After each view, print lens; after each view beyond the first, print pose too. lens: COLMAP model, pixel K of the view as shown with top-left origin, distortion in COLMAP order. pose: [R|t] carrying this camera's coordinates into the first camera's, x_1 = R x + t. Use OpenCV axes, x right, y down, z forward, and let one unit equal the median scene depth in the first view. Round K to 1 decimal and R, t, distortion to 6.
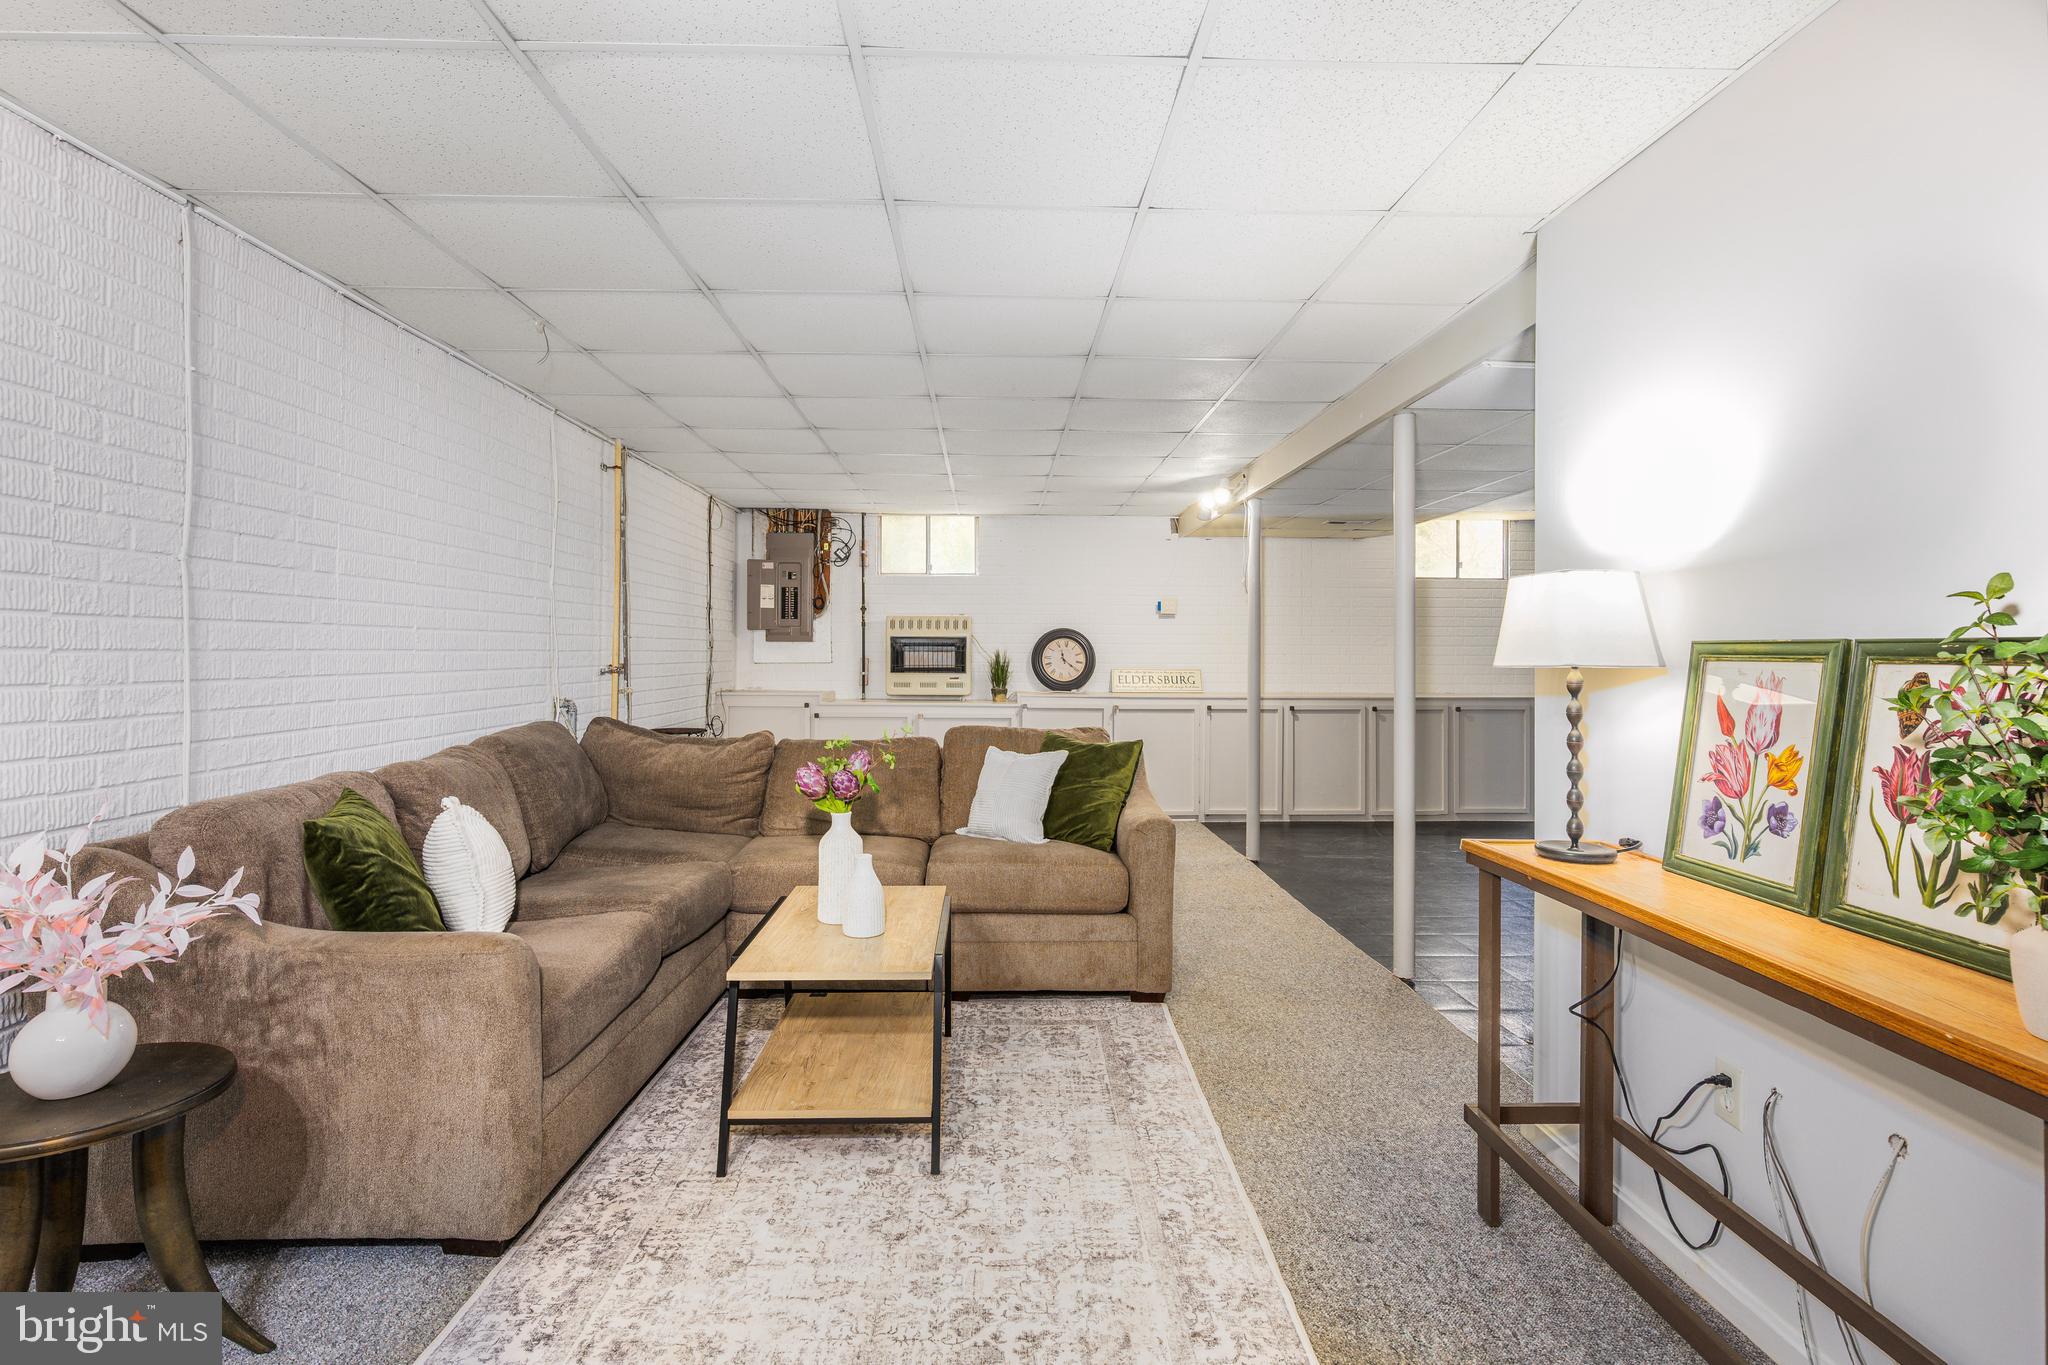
lens RADIAL K [[999.3, 0, 1023.1], [0, 999.3, 668.2], [0, 0, 1]] dist [0.002295, 0.001256]
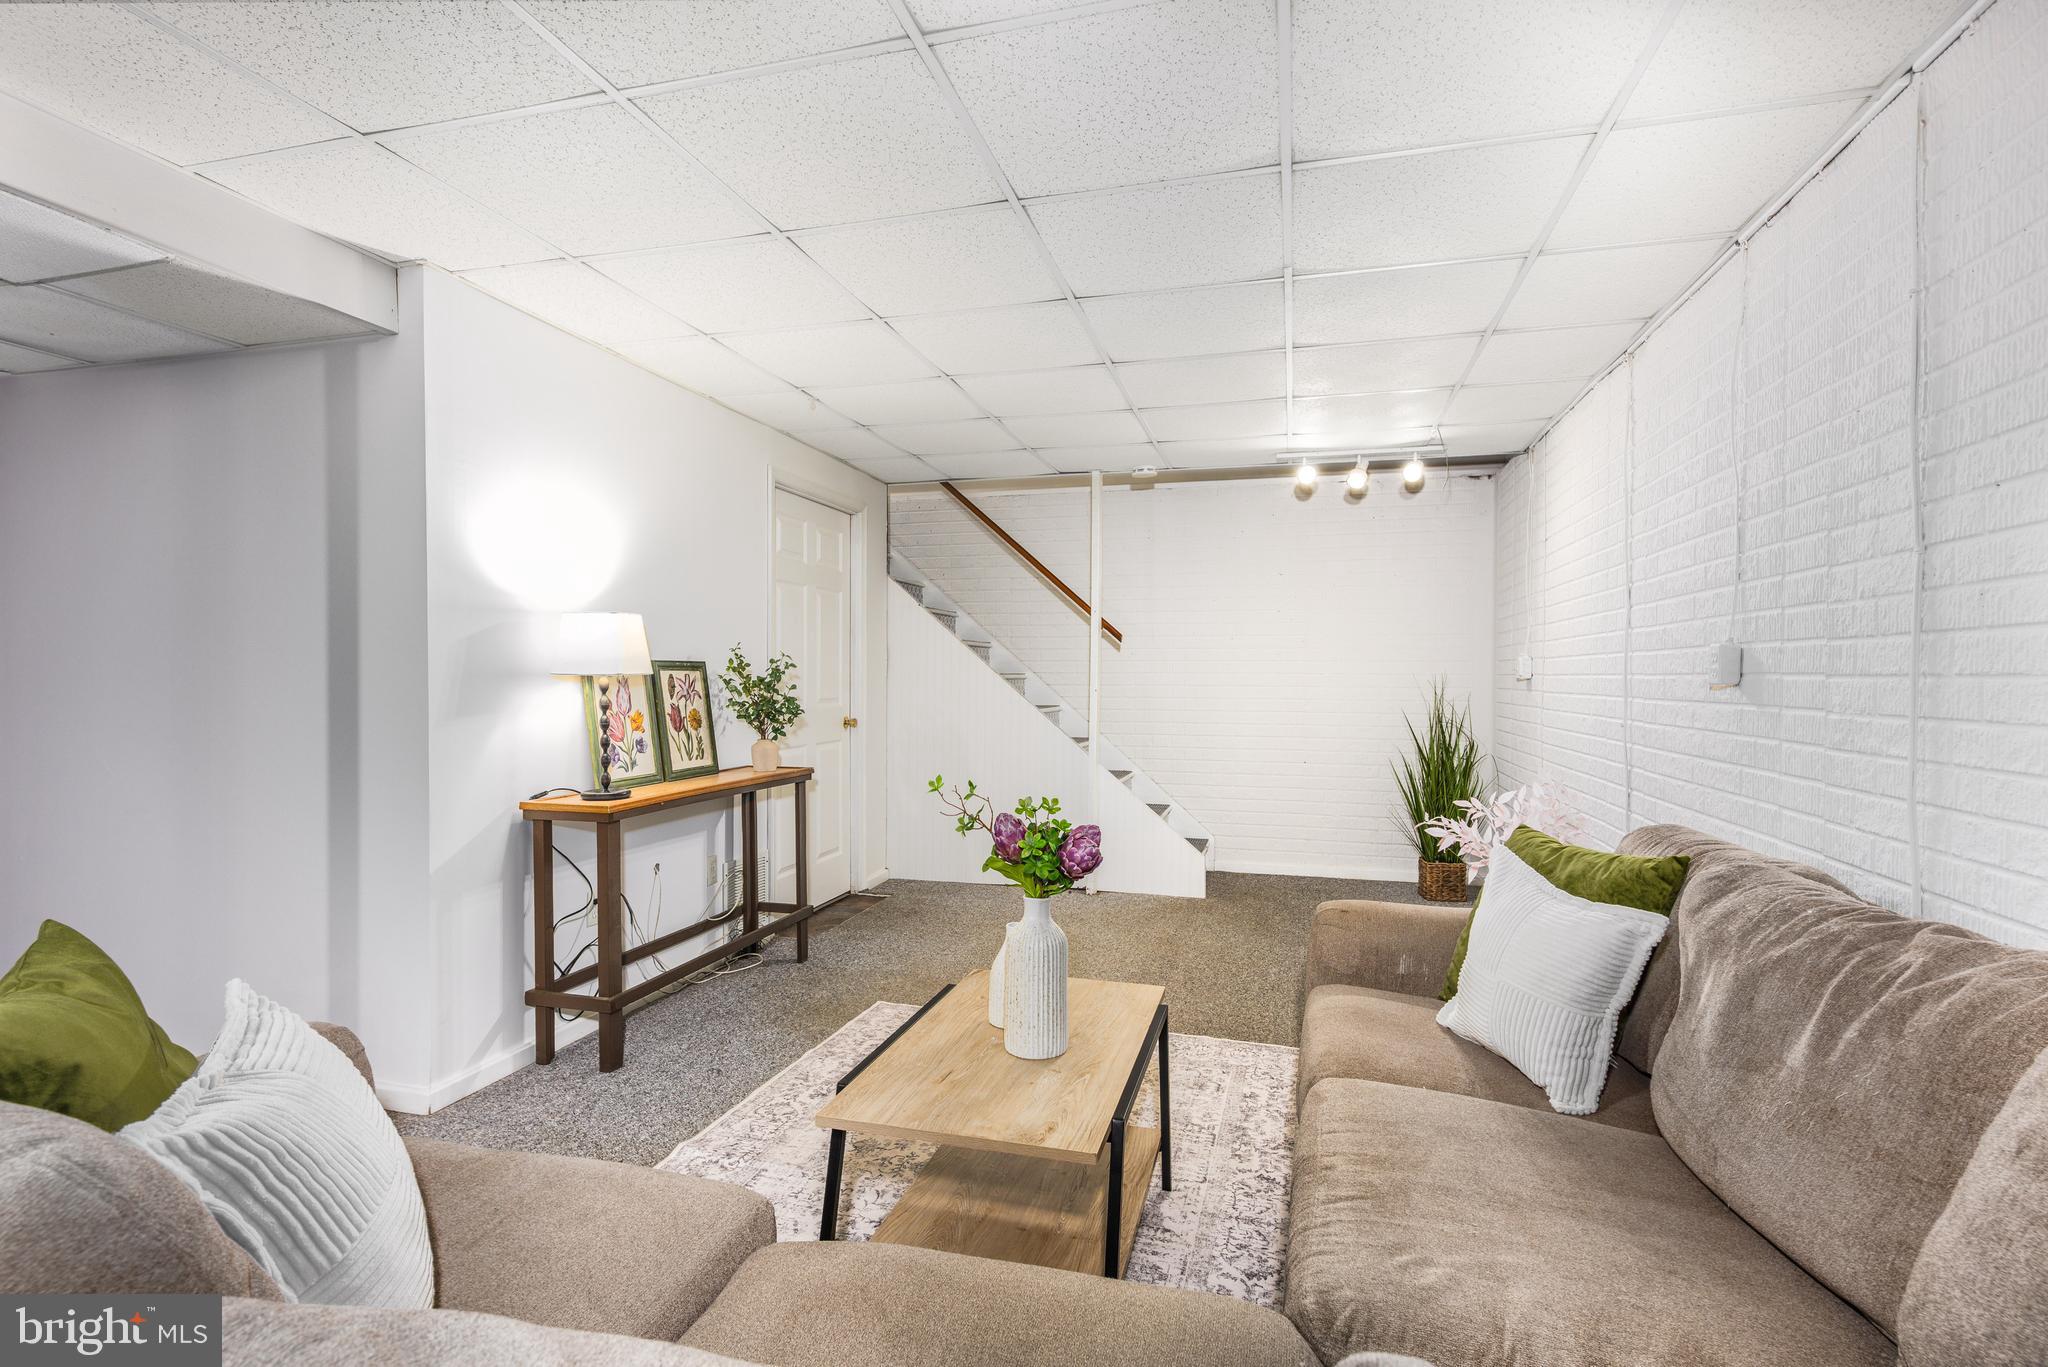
lens RADIAL K [[999.3, 0, 1022.9], [0, 999.3, 683.3], [0, 0, 1]] dist [0.002295, 0.001256]
pose [[-0.955334, -0.014263, 0.295186, -0.613454], [-0.006736, 0.999626, 0.026499, -0.038916], [-0.295453, 0.023327, -0.955072, 2.701828]]
